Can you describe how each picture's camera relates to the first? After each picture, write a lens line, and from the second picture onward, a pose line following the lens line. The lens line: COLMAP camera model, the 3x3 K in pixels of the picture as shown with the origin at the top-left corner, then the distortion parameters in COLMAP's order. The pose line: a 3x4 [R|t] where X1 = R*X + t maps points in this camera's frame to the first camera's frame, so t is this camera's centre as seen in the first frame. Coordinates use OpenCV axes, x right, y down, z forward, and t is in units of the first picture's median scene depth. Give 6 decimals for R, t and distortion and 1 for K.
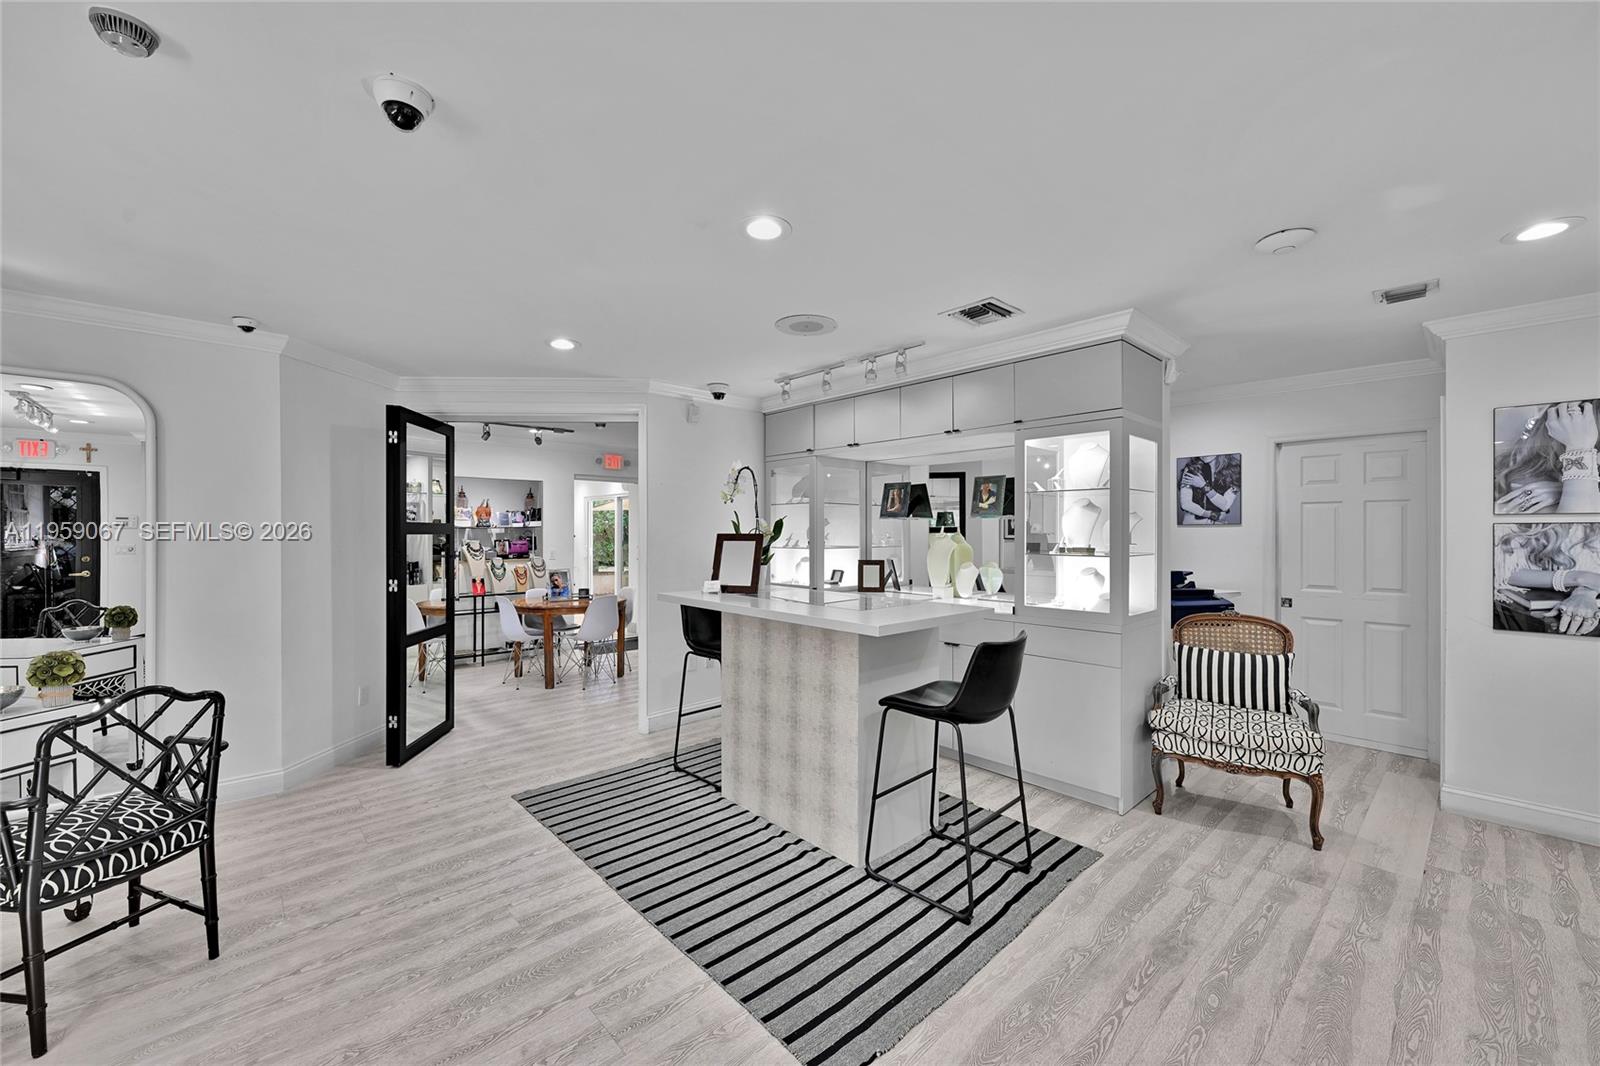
lens RADIAL K [[635.4, 0, 801.3], [0, 635.4, 529.2], [0, 0, 1]] dist [-0.000837, 0.000085]
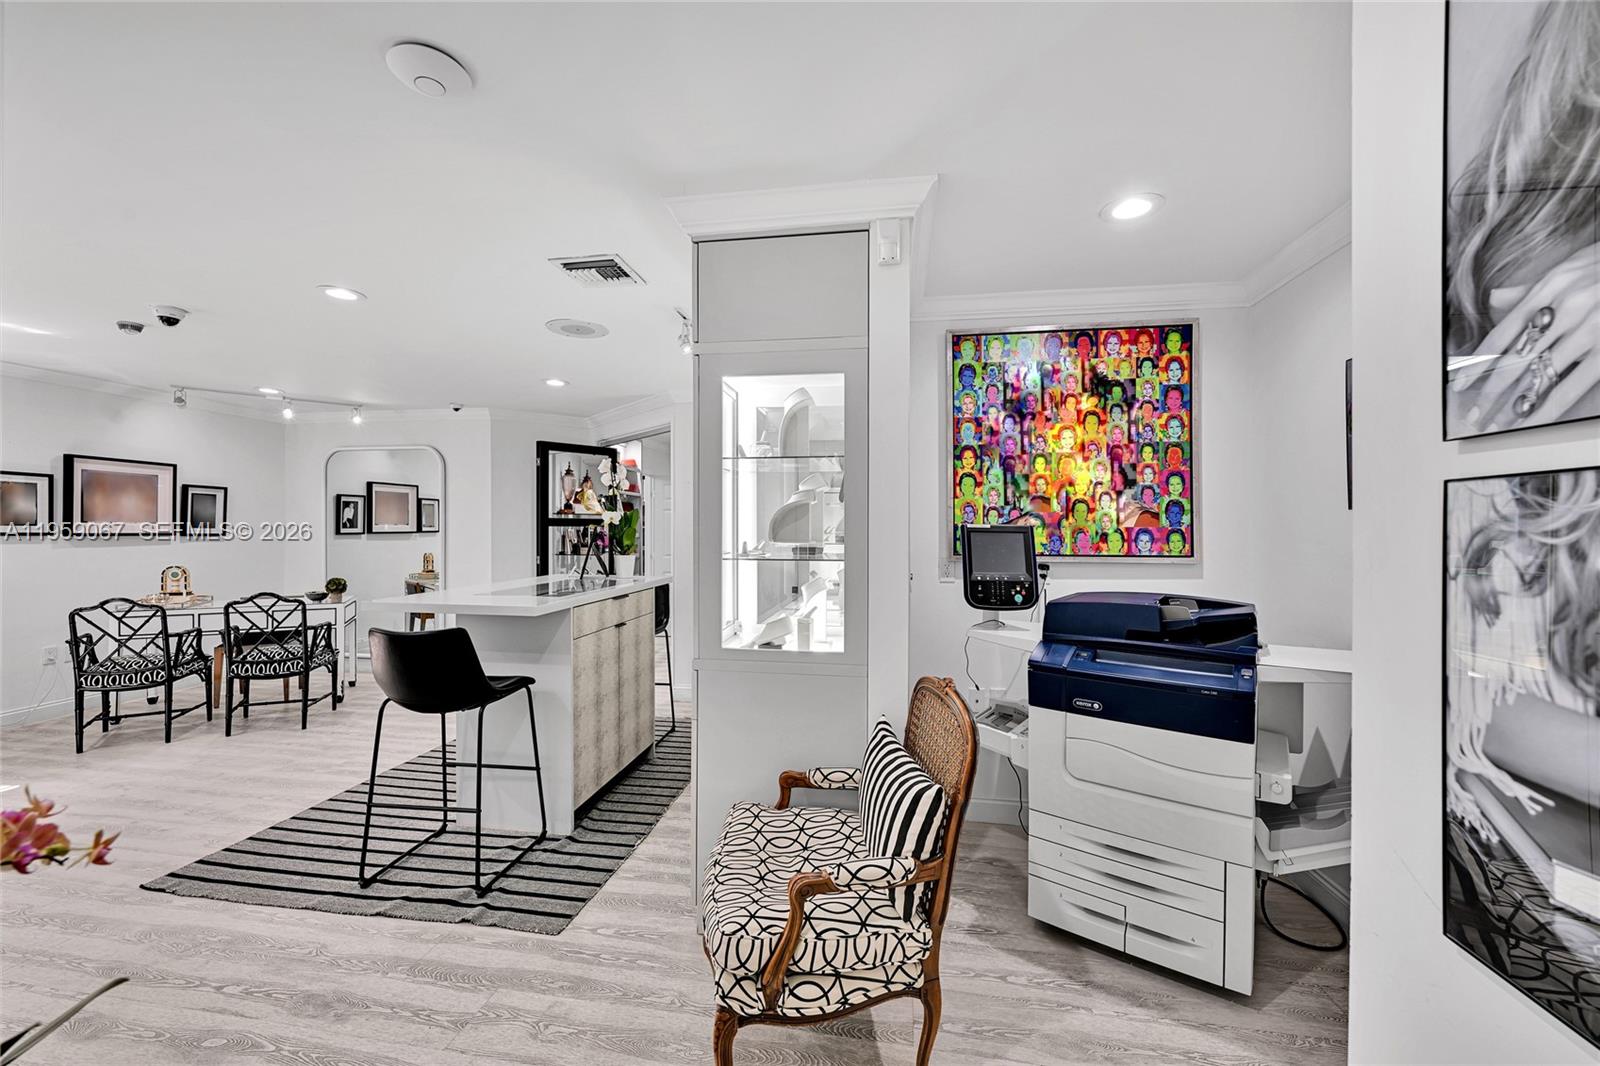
lens RADIAL K [[637.4, 0, 802.6], [0, 637.4, 536.0], [0, 0, 1]] dist [-0.001163, -0.000346]
pose [[0.613723, 0.013422, -0.789407, 1.049994], [-0.003290, 0.999890, 0.014443, 0.007991], [0.789515, -0.006267, 0.613700, 0.627836]]
